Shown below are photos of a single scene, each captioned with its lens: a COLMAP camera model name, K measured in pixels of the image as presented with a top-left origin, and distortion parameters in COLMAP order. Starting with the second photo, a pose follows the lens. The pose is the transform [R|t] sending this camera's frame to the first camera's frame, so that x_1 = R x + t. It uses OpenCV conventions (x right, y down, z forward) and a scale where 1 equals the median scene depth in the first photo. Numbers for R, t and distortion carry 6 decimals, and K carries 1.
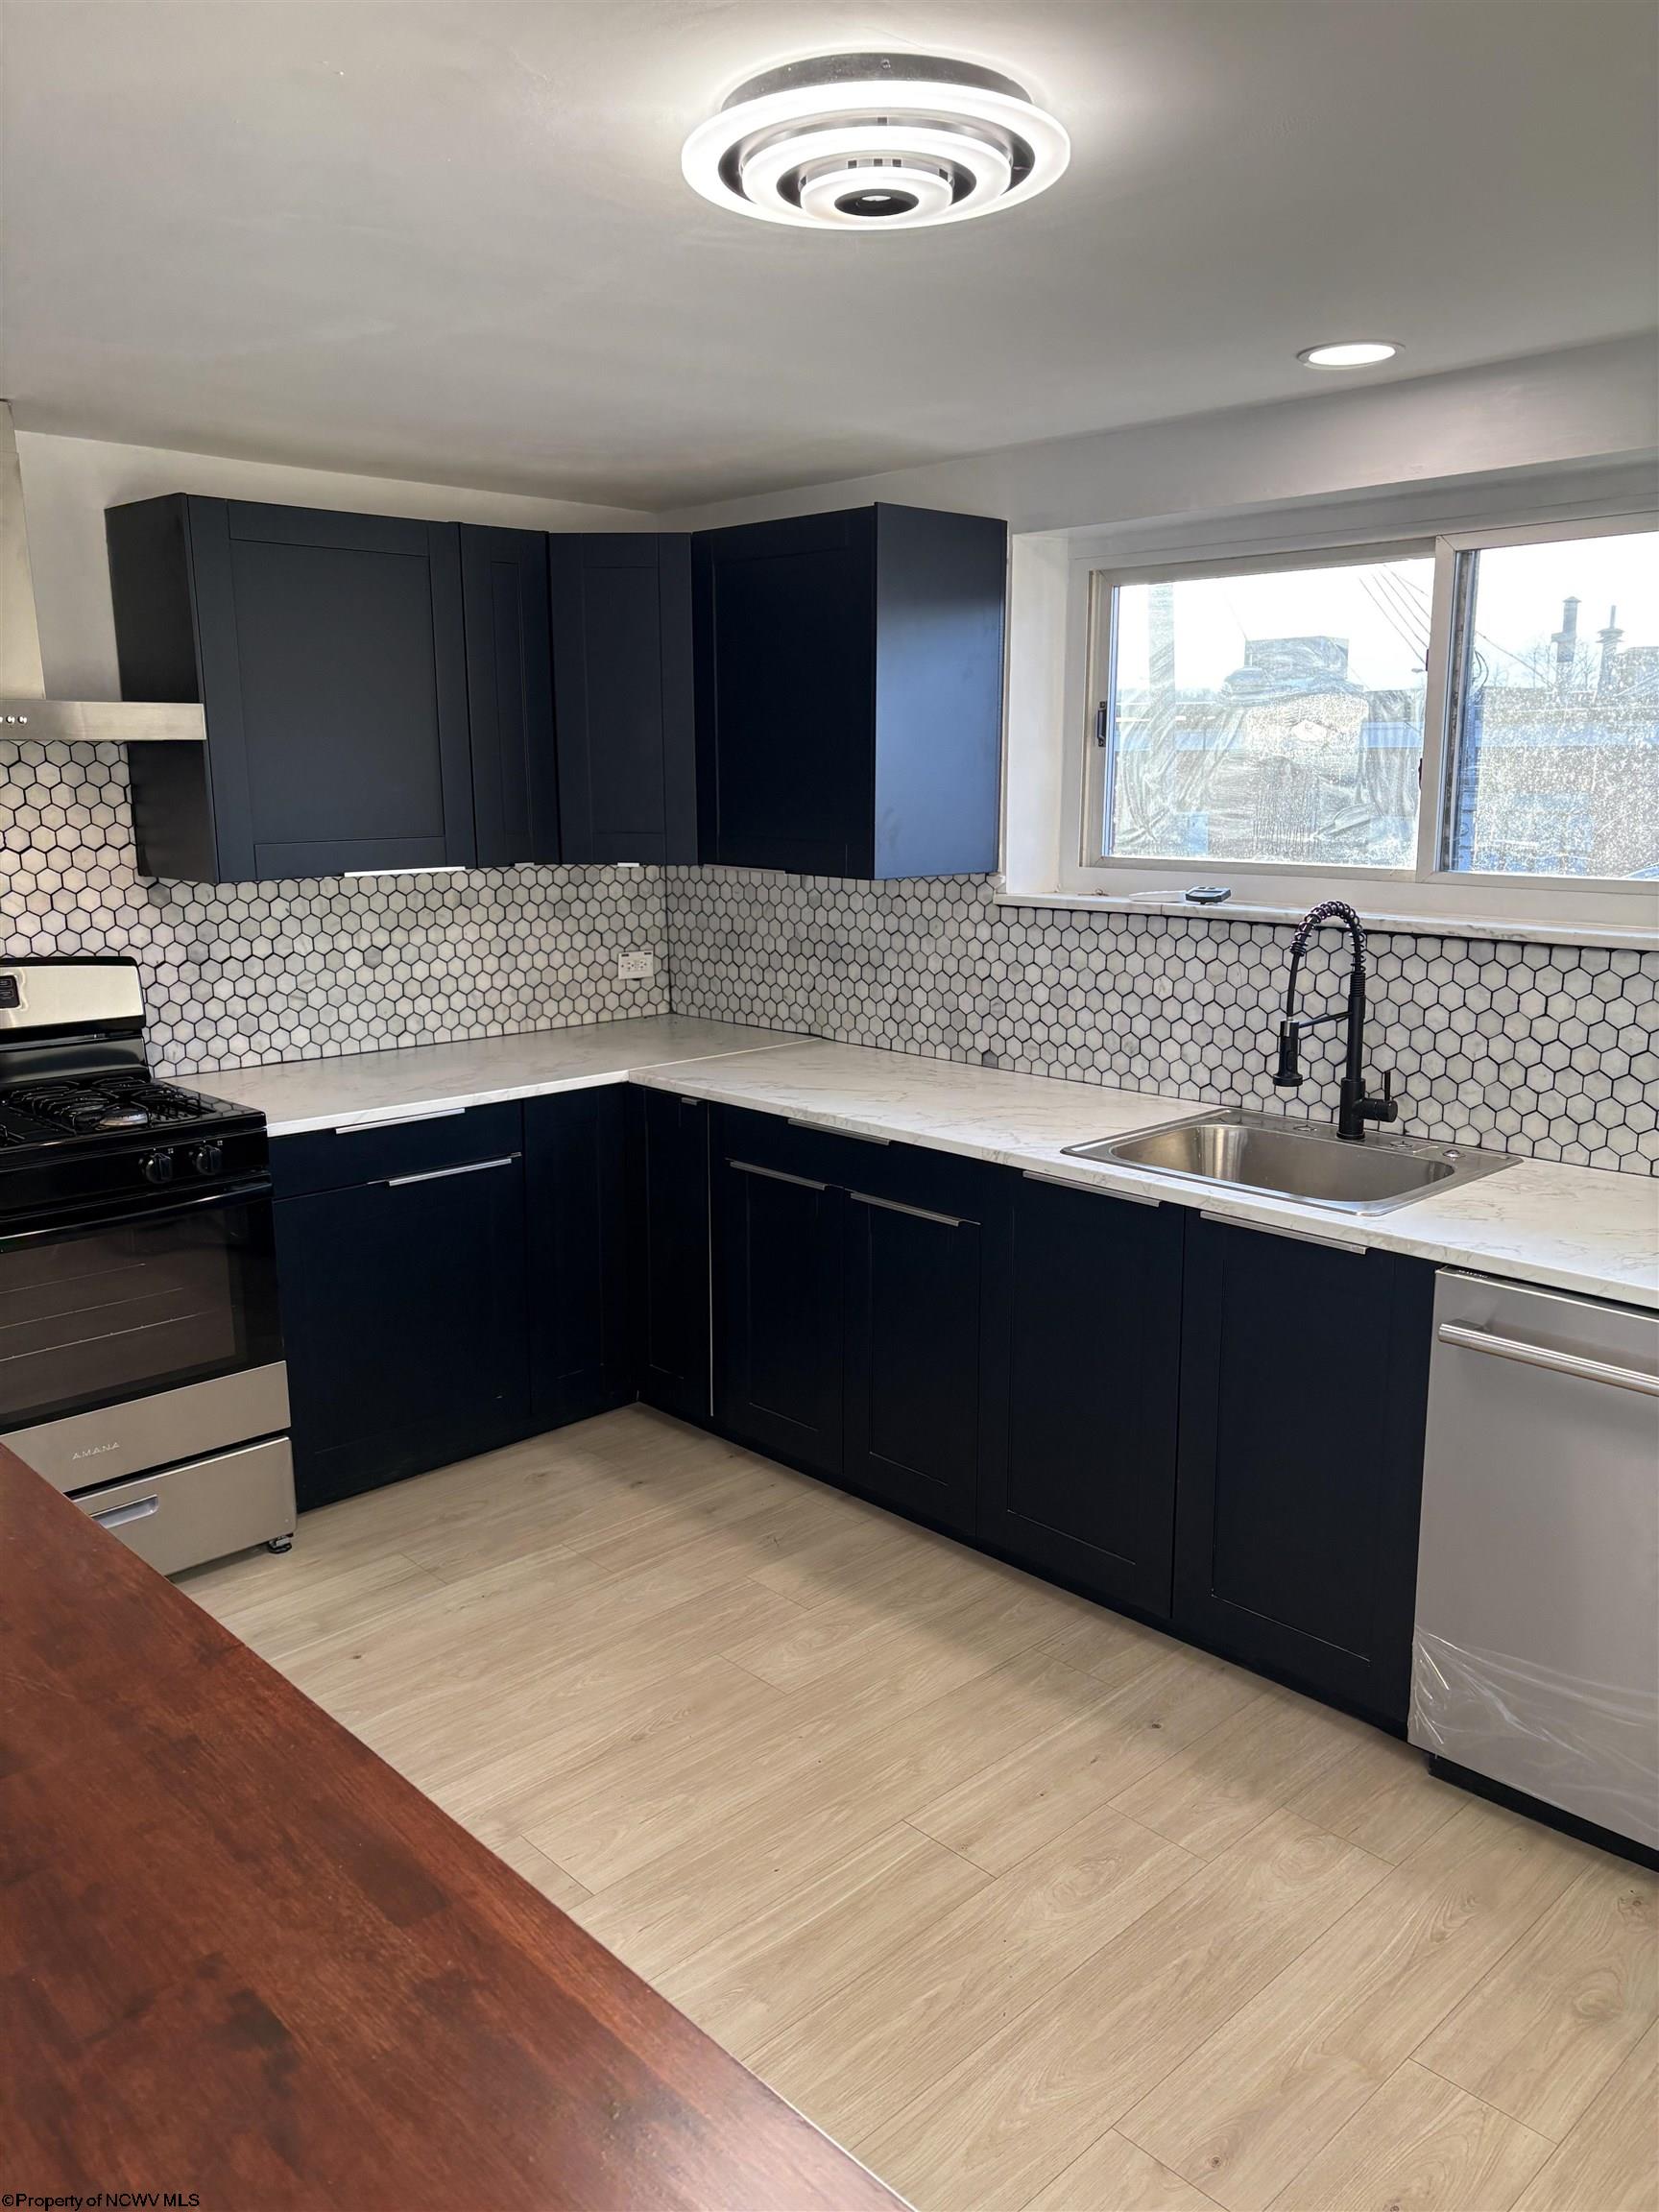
lens RADIAL K [[1676.7, 0, 834.1], [0, 1676.7, 1102.0], [0, 0, 1]] dist [0.047185, -0.039420]
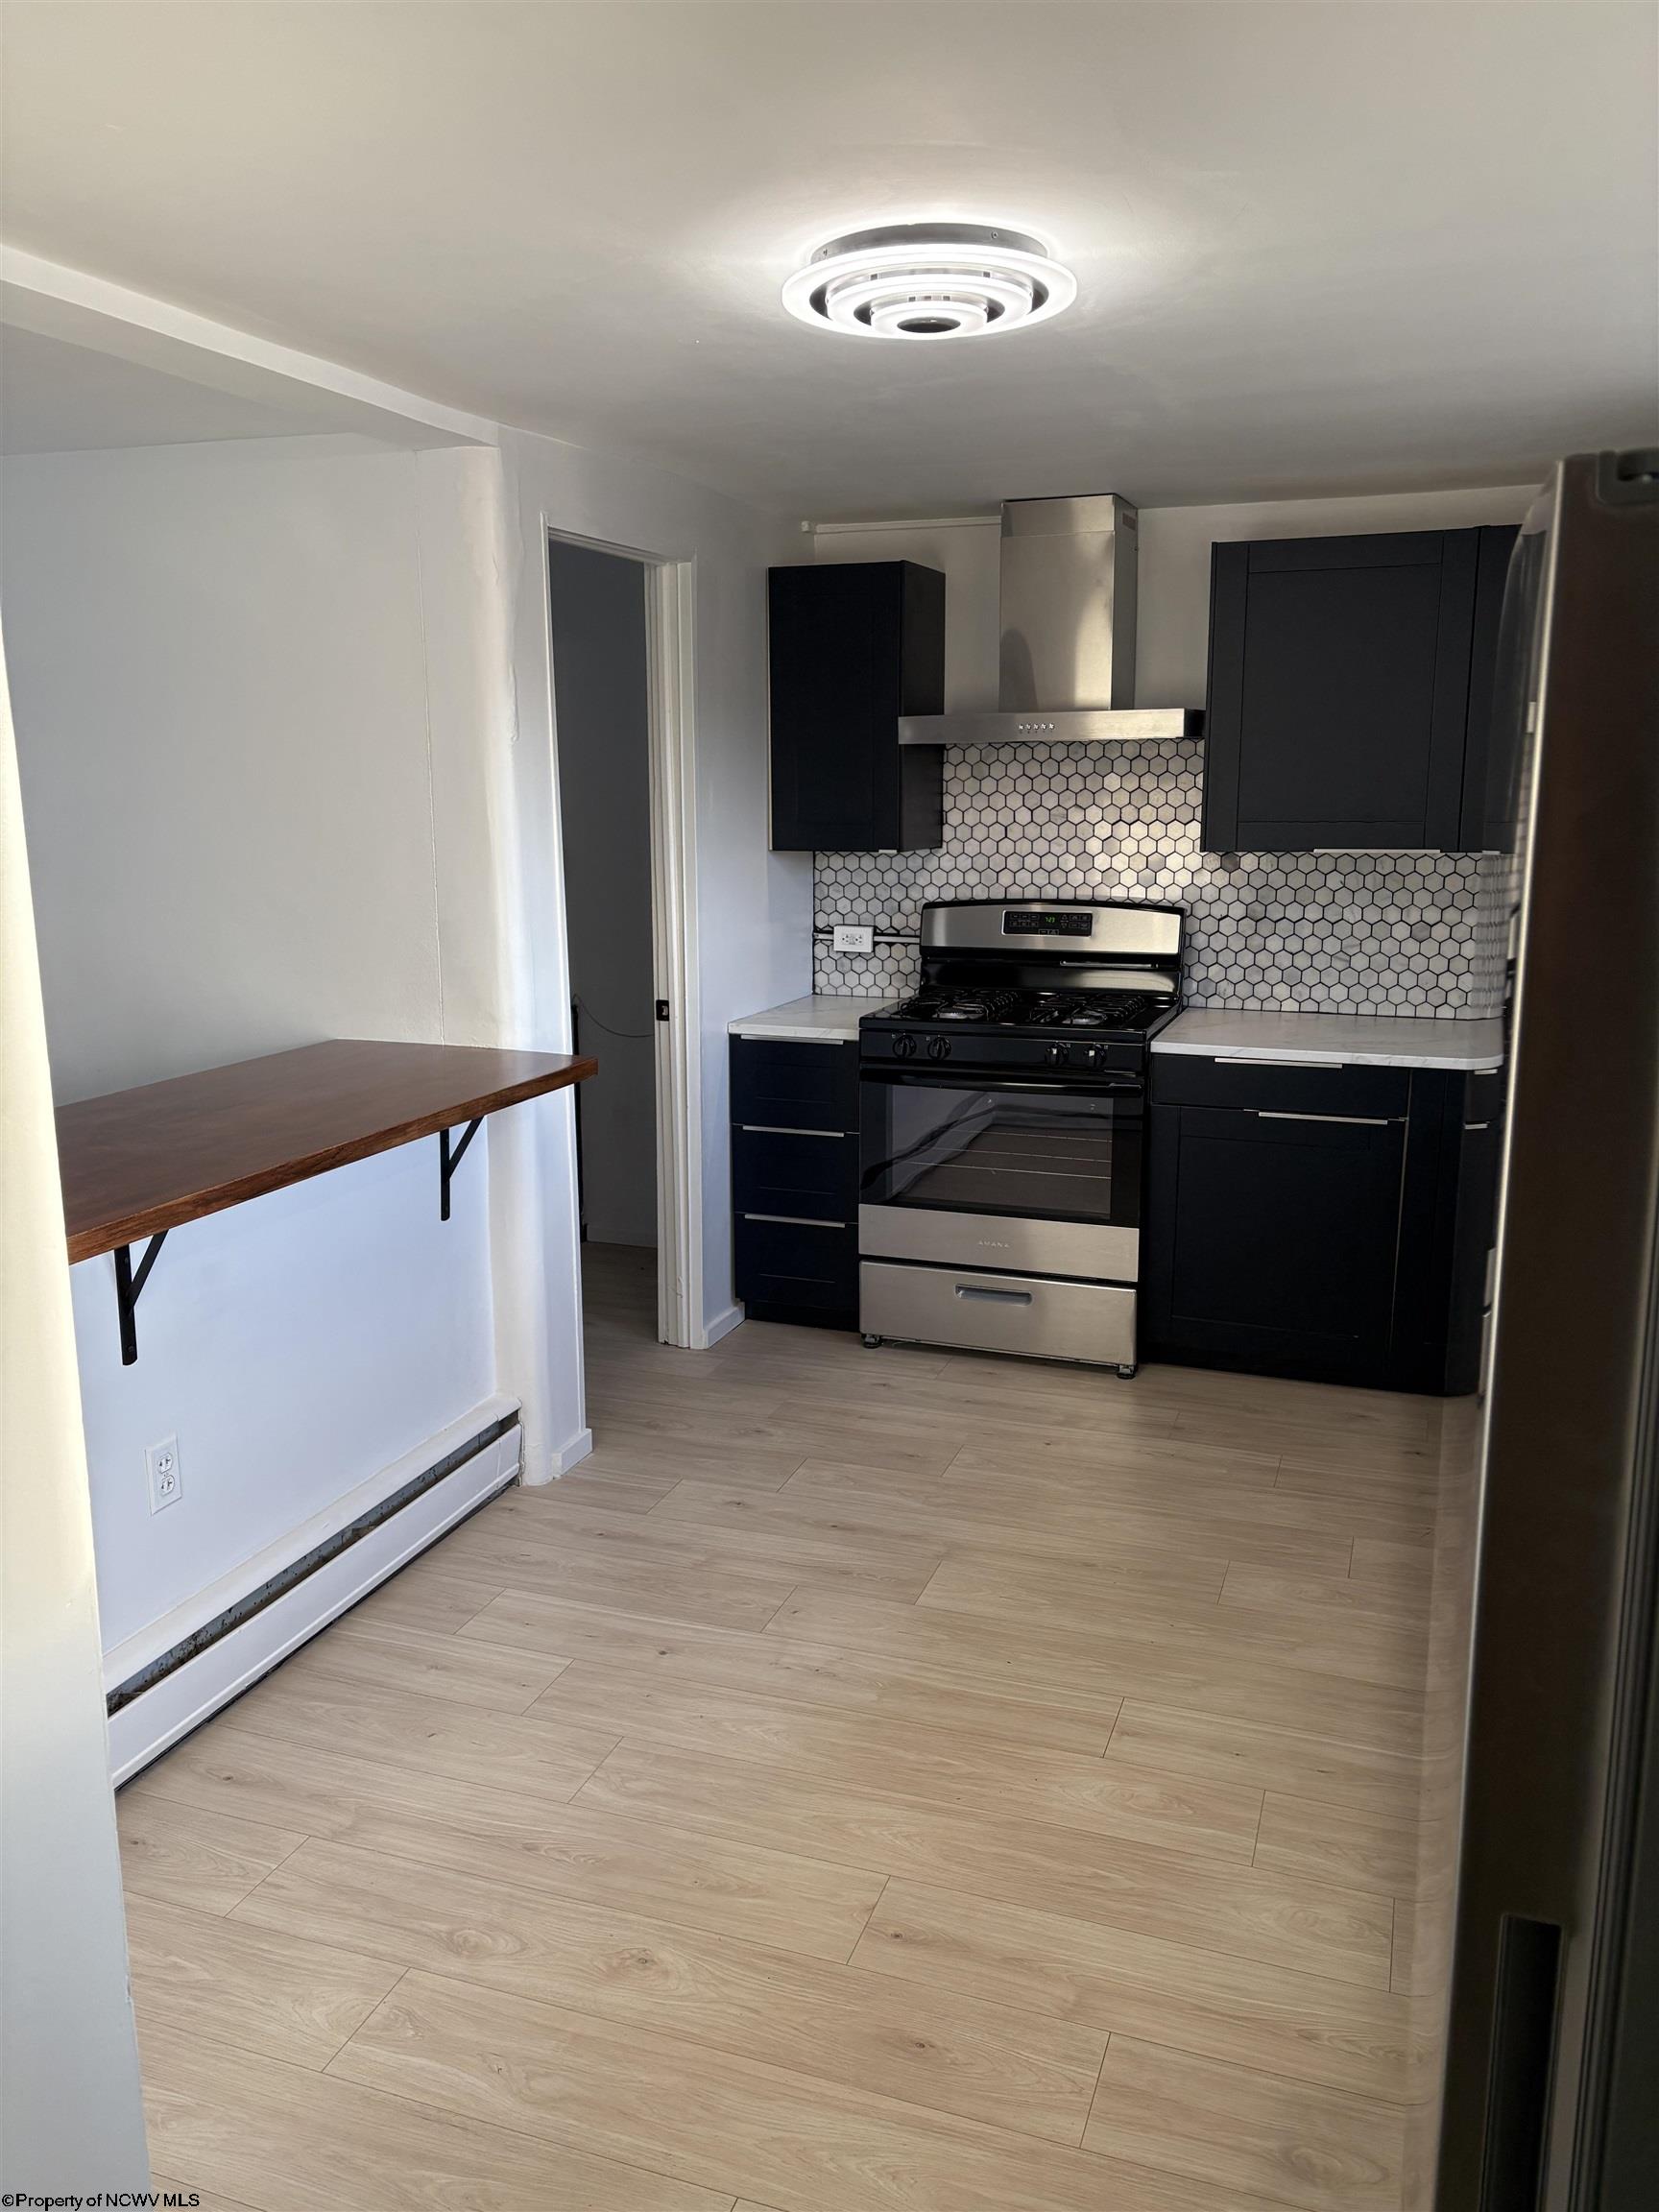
lens RADIAL K [[1676.7, 0, 835.6], [0, 1676.7, 1107.6], [0, 0, 1]] dist [0.047185, -0.039420]
pose [[0.433533, 0.179312, -0.883118, 0.605323], [-0.174442, 0.978165, 0.112975, -0.034631], [0.884092, 0.105074, 0.455346, 0.193668]]
